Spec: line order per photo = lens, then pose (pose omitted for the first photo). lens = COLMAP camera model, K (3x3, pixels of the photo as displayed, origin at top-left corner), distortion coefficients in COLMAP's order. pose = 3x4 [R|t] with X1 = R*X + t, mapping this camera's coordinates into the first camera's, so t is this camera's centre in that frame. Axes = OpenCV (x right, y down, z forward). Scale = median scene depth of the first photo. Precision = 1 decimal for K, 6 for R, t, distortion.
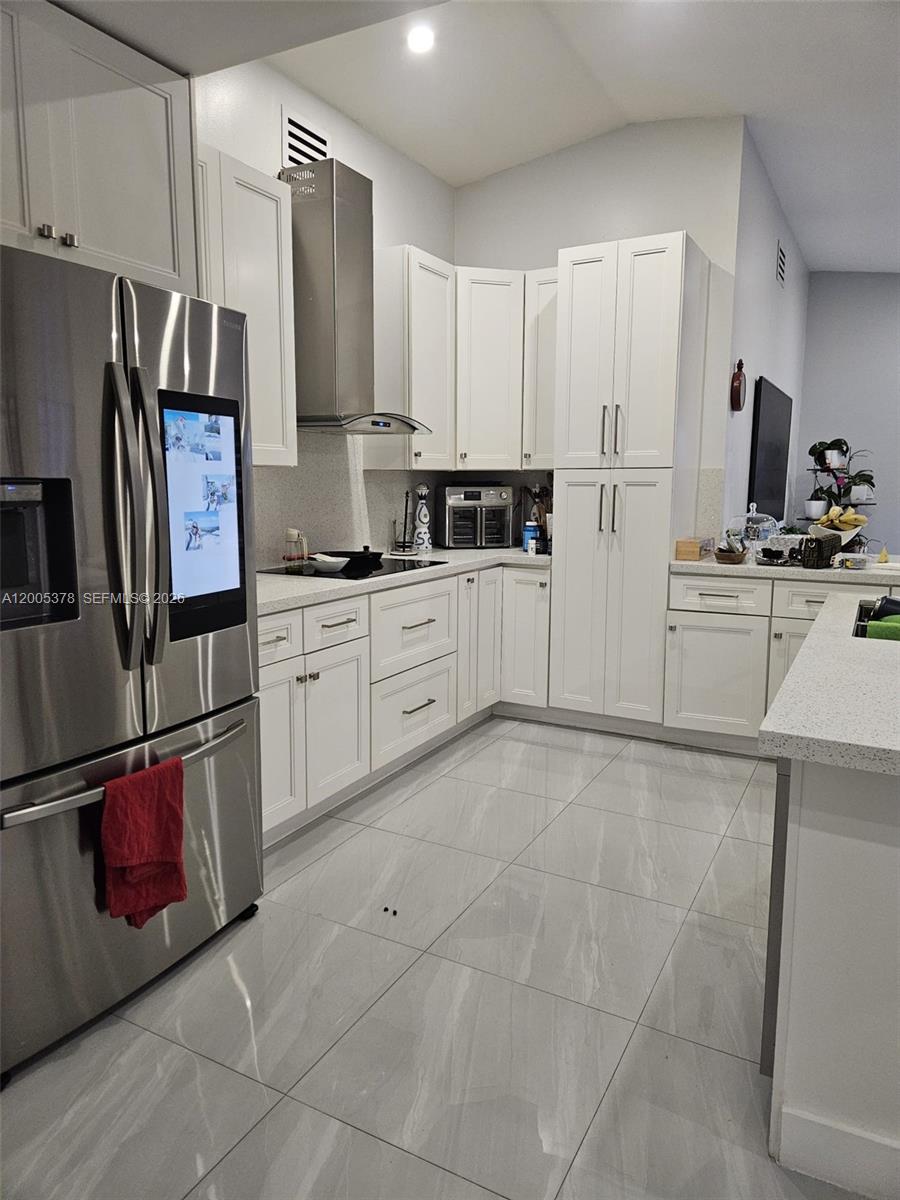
lens RADIAL K [[801.8, 0, 439.6], [0, 801.8, 588.2], [0, 0, 1]] dist [0.063515, -0.047099]
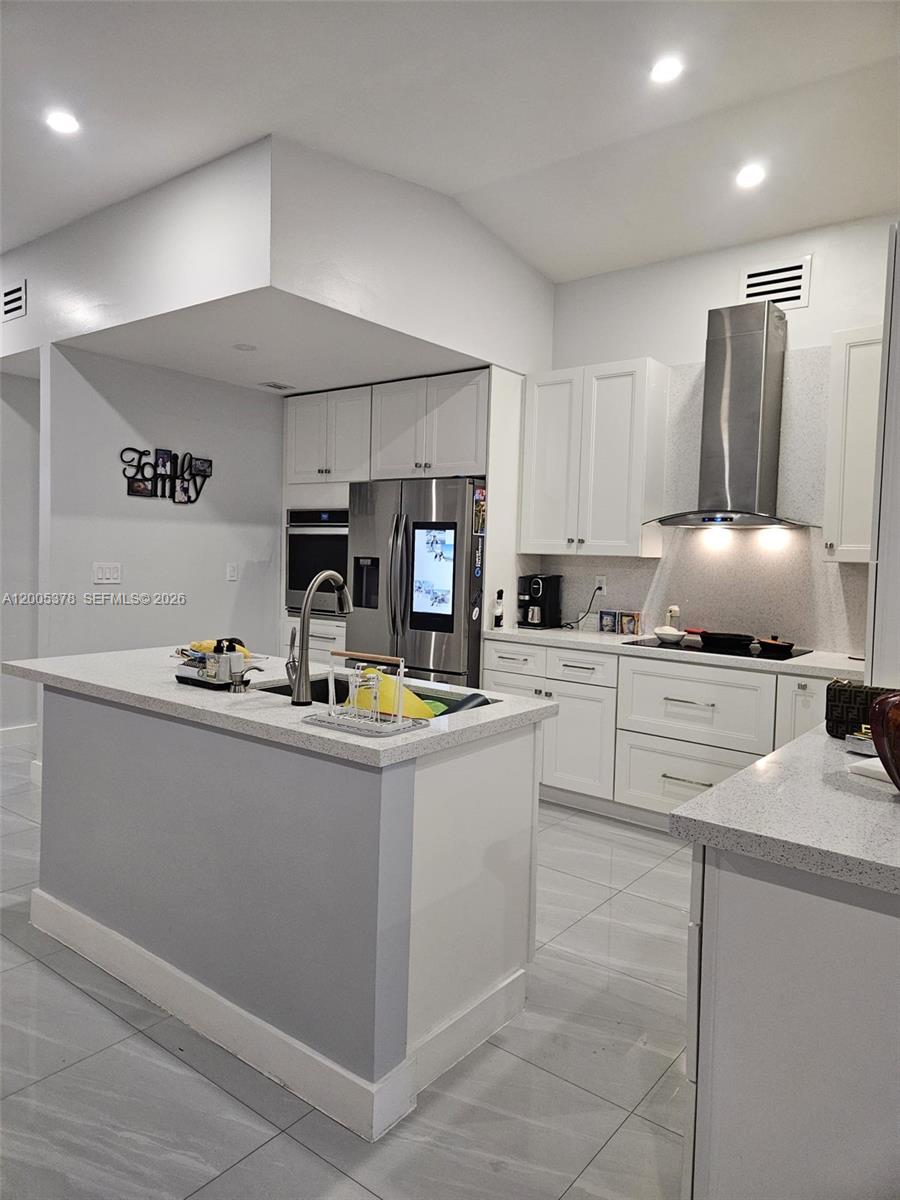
lens RADIAL K [[801.8, 0, 434.4], [0, 801.8, 584.3], [0, 0, 1]] dist [0.063515, -0.047099]
pose [[-0.167796, 0.034396, -0.985221, 0.995360], [-0.162386, 0.984775, 0.062037, -0.111093], [0.972356, 0.170395, -0.159656, 0.740540]]
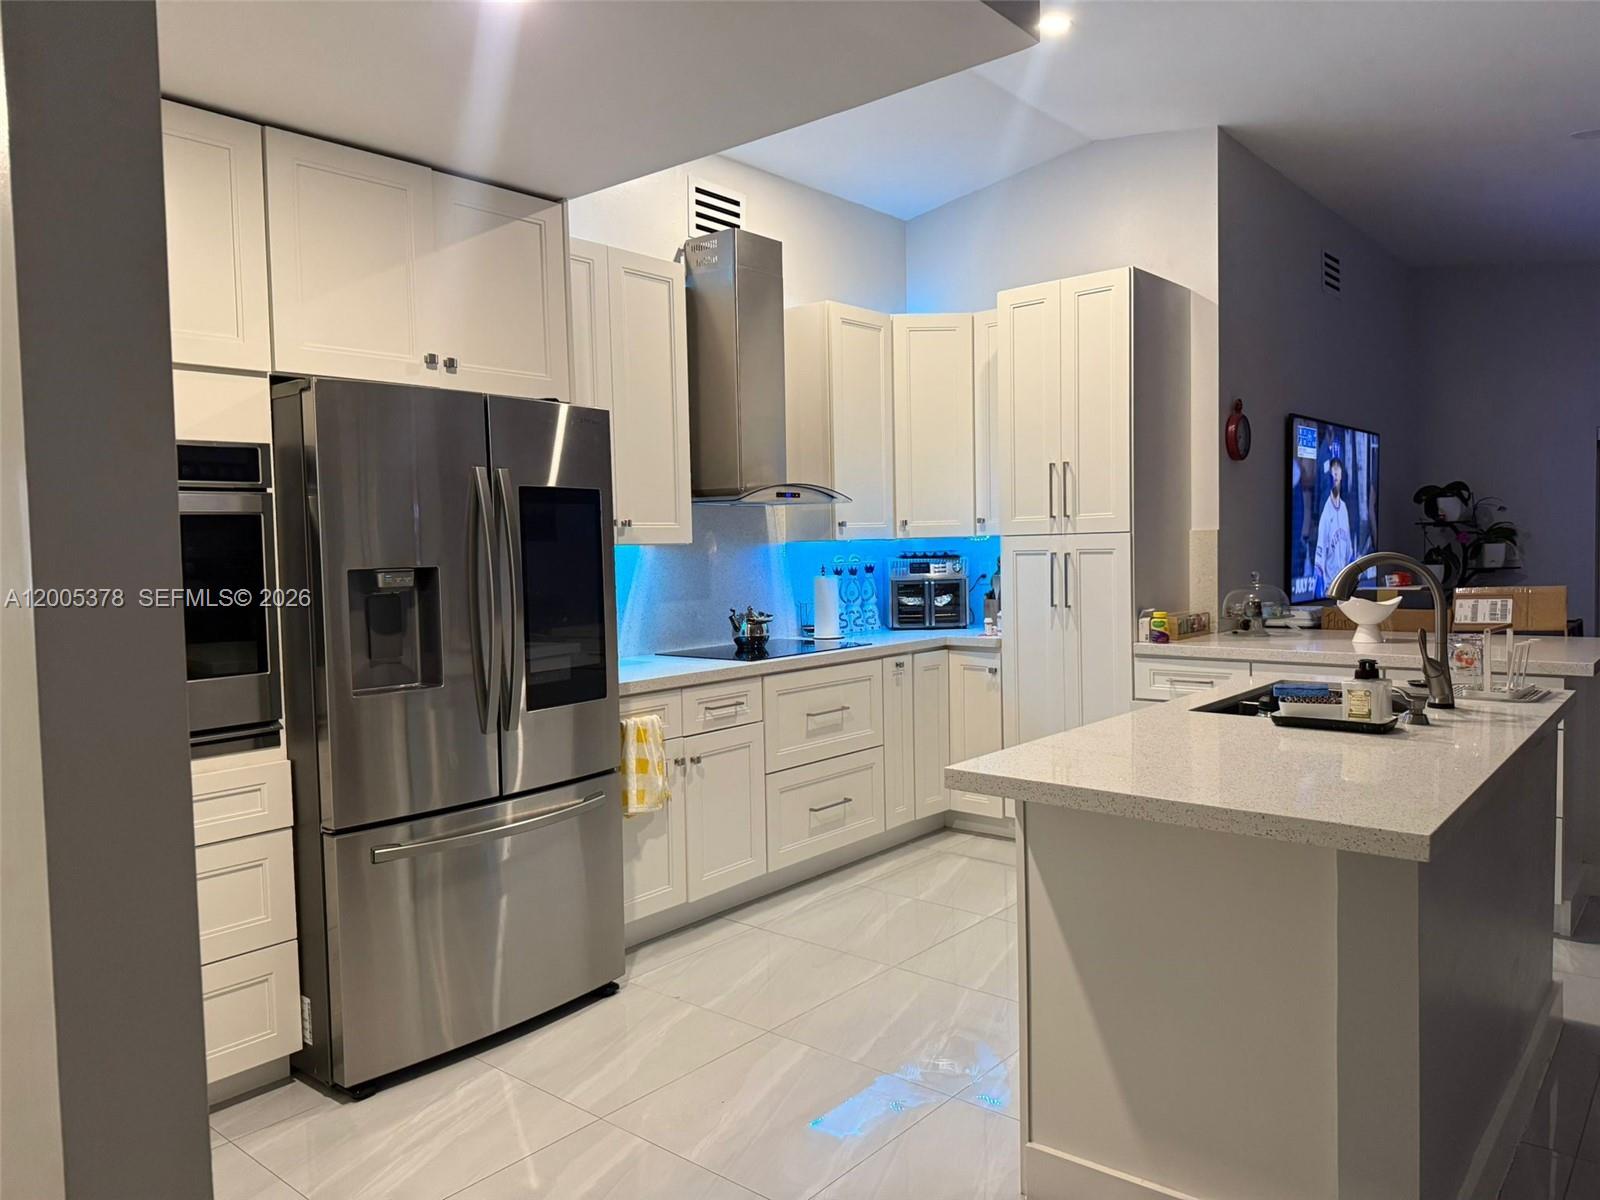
lens RADIAL K [[1118.0, 0, 797.0], [0, 1118.0, 601.4], [0, 0, 1]] dist [0.058692, -0.073881]
pose [[0.980337, -0.013706, -0.196856, 0.171745], [-0.002449, 0.996663, -0.081588, 0.021488], [0.197317, 0.080466, 0.977032, -0.224107]]
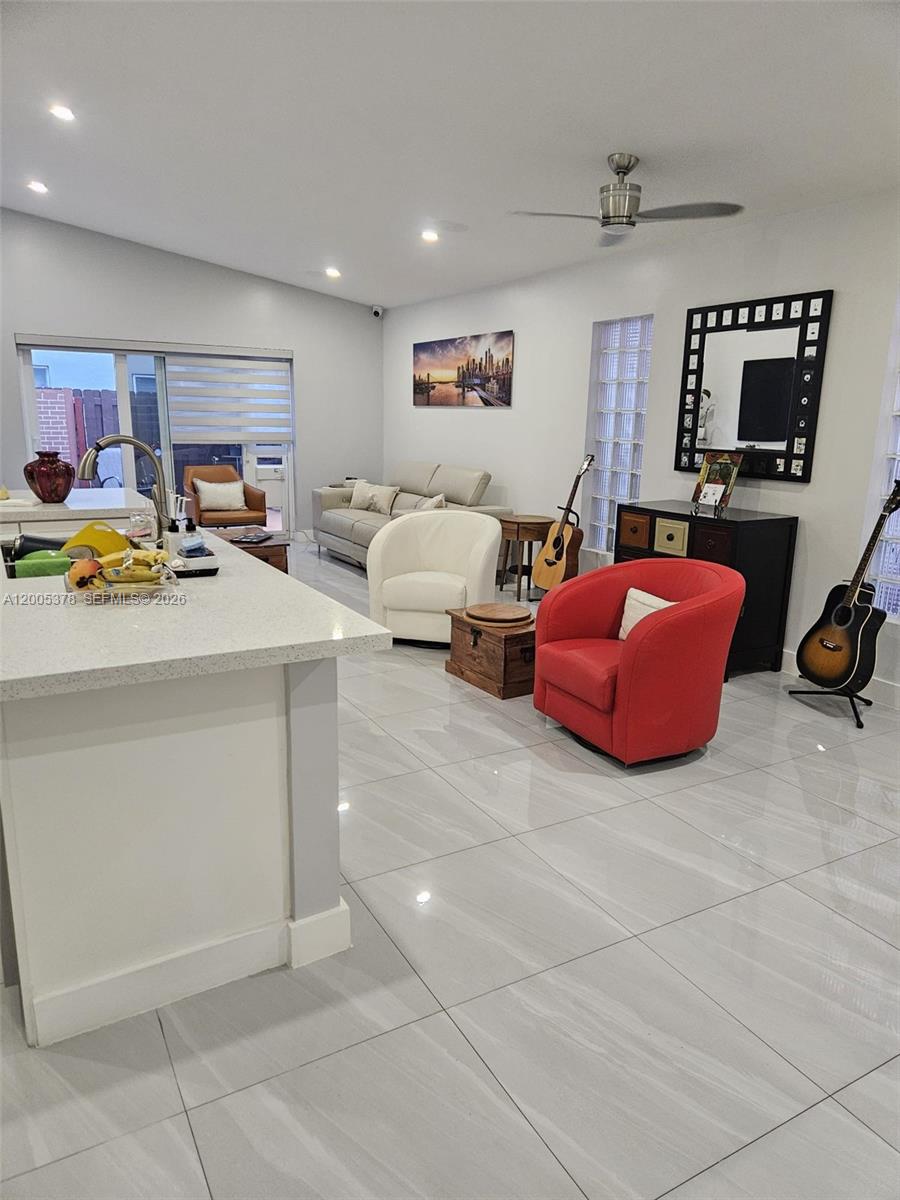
lens RADIAL K [[801.8, 0, 452.6], [0, 801.8, 596.9], [0, 0, 1]] dist [0.063515, -0.047099]
pose [[0.516231, -0.181477, 0.837002, -0.053951], [0.093952, 0.983394, 0.155271, -0.016341], [-0.851280, -0.001517, 0.524709, -0.038210]]
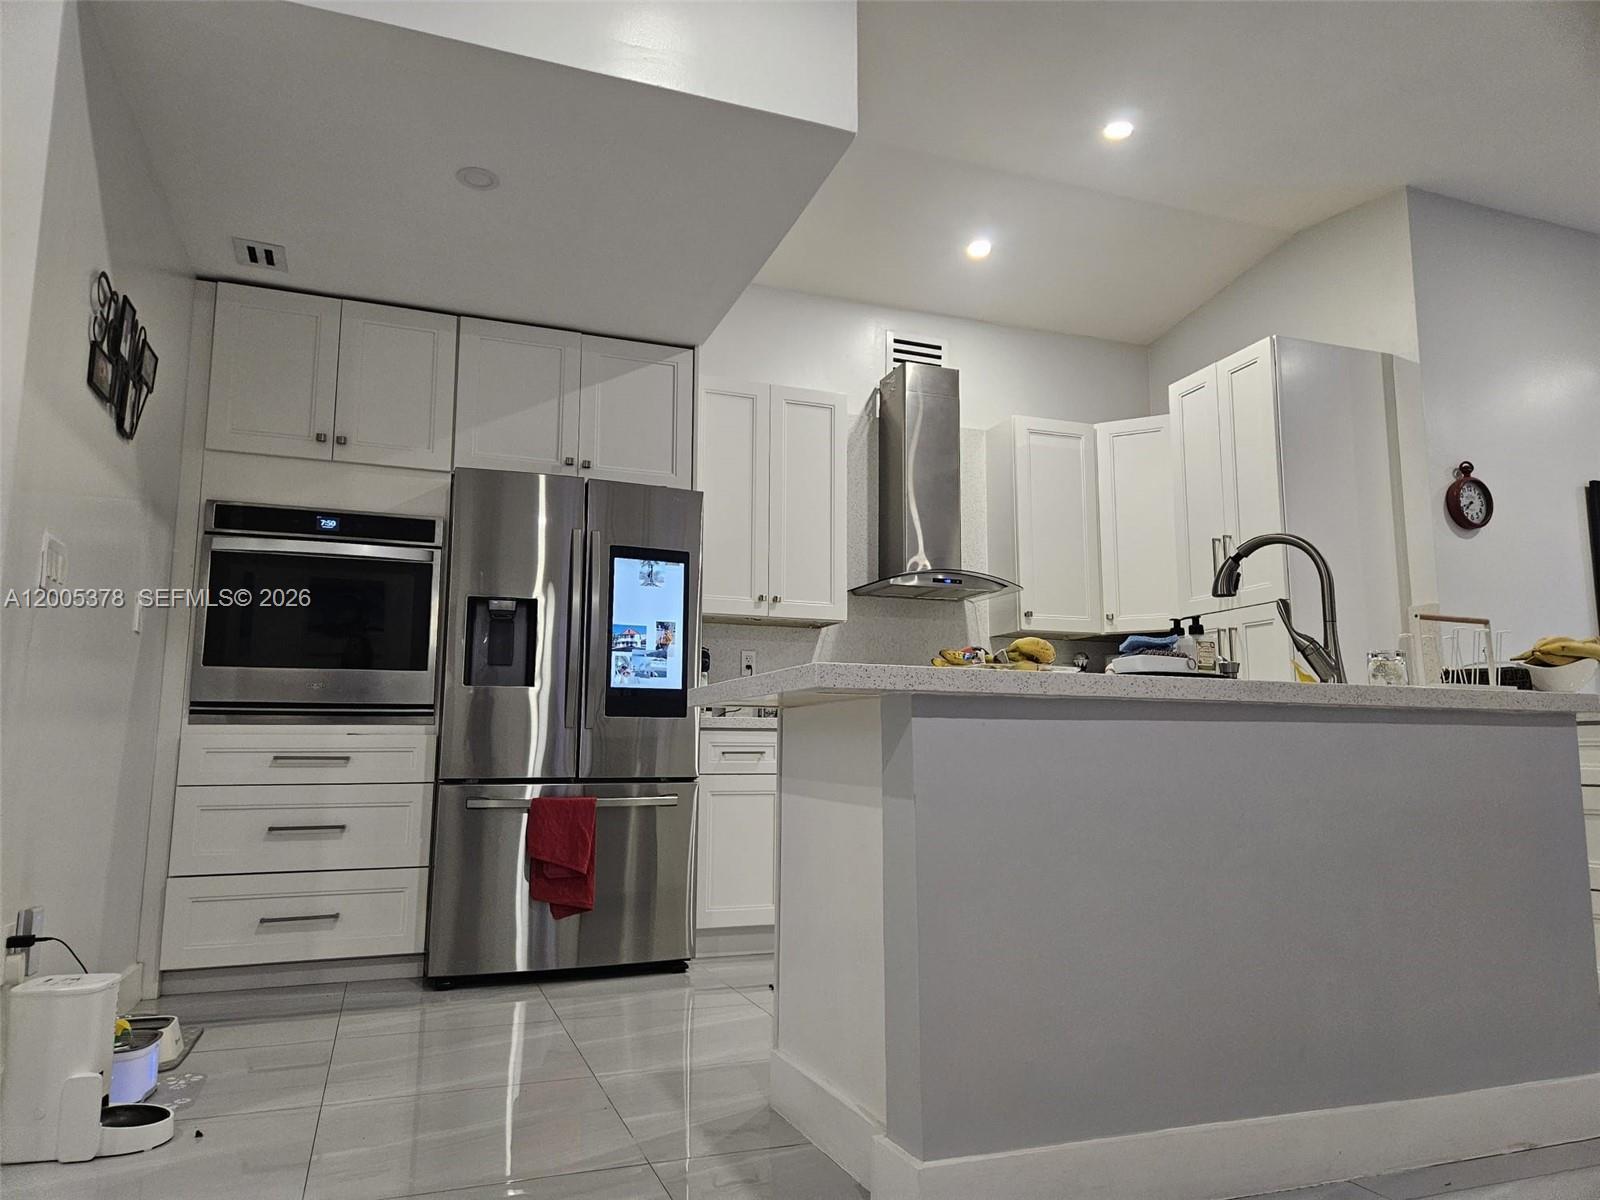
lens RADIAL K [[1069.1, 0, 799.4], [0, 1069.1, 604.6], [0, 0, 1]] dist [0.063515, -0.047099]
pose [[0.759607, -0.092479, -0.643774, 0.601645], [-0.089342, 0.965619, -0.244129, 0.160231], [0.644217, 0.242958, 0.725228, -0.097981]]
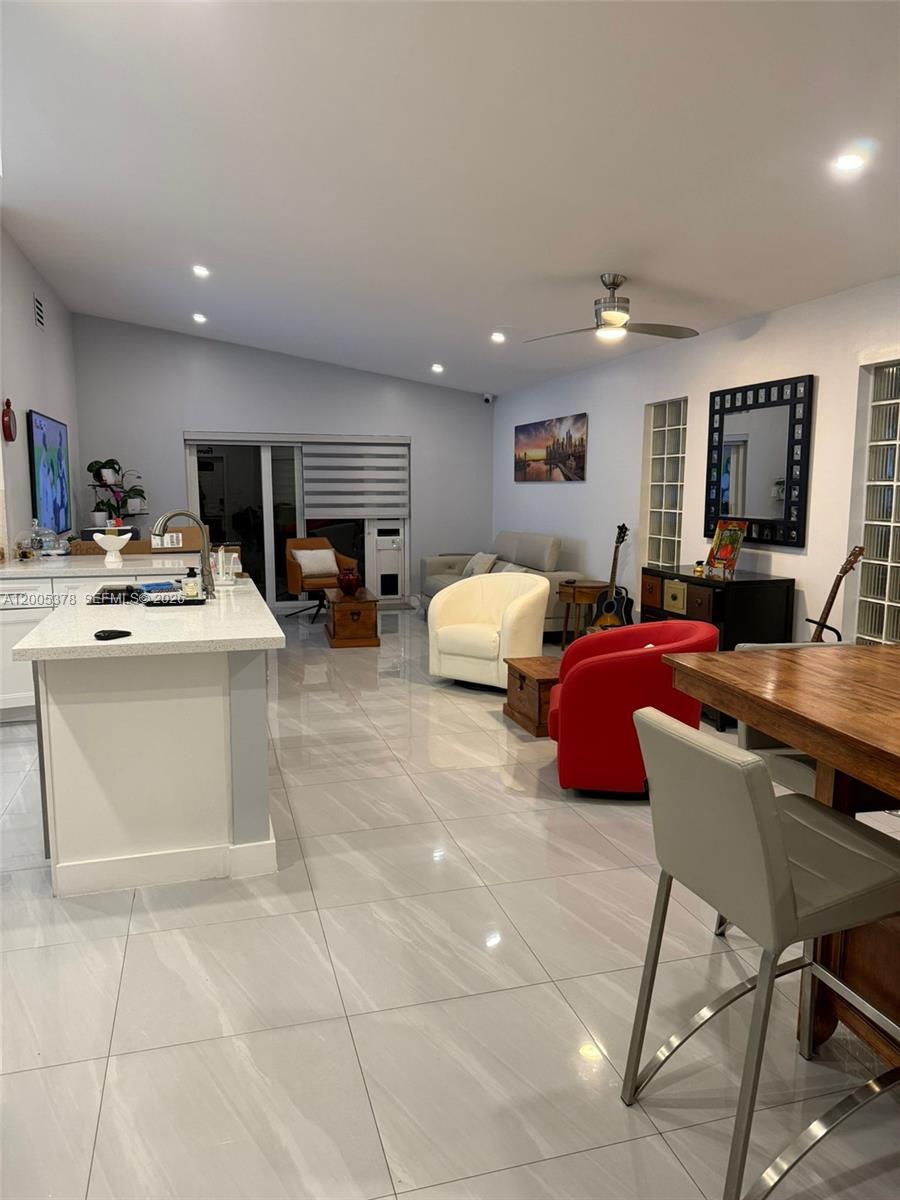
lens RADIAL K [[838.5, 0, 452.3], [0, 838.5, 600.0], [0, 0, 1]] dist [0.058692, -0.073881]
pose [[0.700594, -0.095294, 0.707169, -0.093825], [0.092306, 0.994819, 0.042608, 0.024133], [-0.707565, 0.035425, 0.705760, -0.380757]]
